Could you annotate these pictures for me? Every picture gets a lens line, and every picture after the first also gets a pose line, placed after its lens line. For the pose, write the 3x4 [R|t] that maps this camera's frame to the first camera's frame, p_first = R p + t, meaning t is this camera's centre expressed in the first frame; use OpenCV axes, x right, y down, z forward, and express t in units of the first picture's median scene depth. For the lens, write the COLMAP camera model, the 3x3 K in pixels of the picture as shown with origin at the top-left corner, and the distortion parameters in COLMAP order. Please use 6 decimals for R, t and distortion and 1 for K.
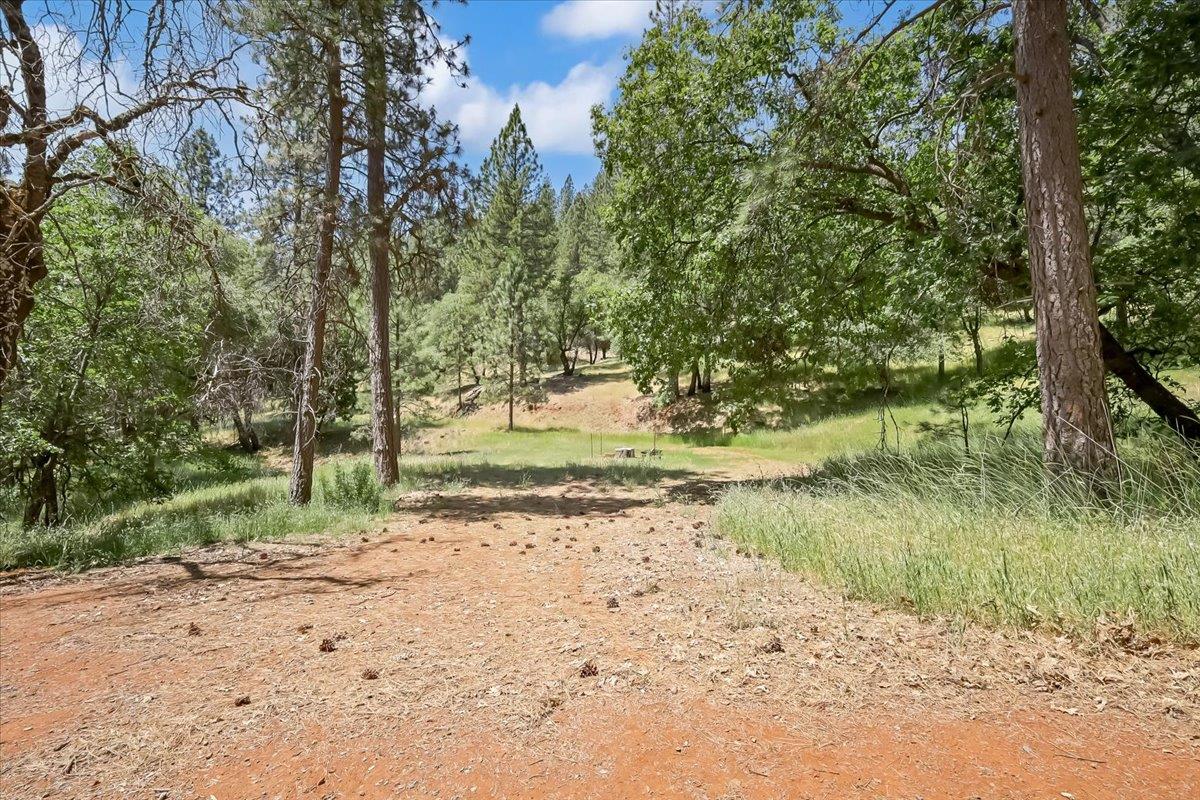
lens RADIAL K [[614.1, 0, 602.1], [0, 614.1, 393.8], [0, 0, 1]] dist [0.000993, 0.001231]
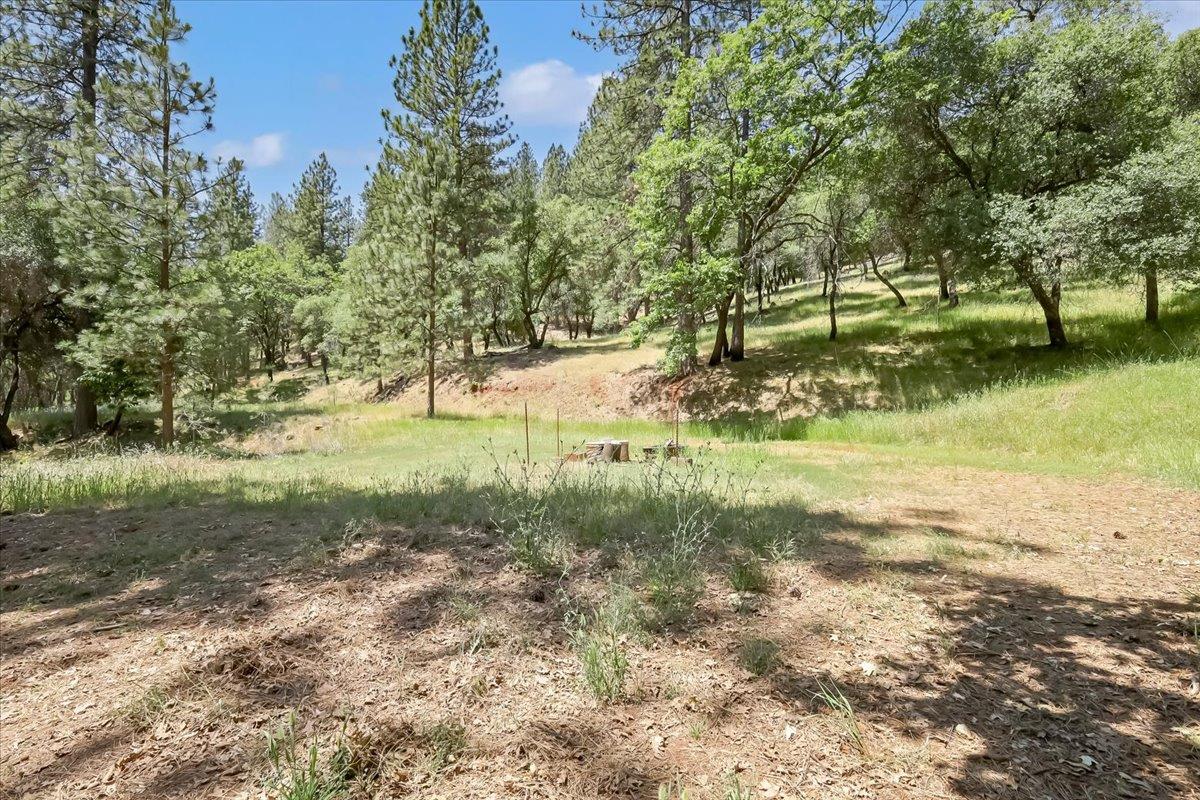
lens RADIAL K [[614.1, 0, 602.1], [0, 614.1, 393.8], [0, 0, 1]] dist [0.000993, 0.001231]
pose [[0.999888, 0.001614, 0.014869, 0.018131], [-0.001516, 0.999977, -0.006537, 0.038525], [-0.014879, 0.006513, 0.999868, 0.373509]]
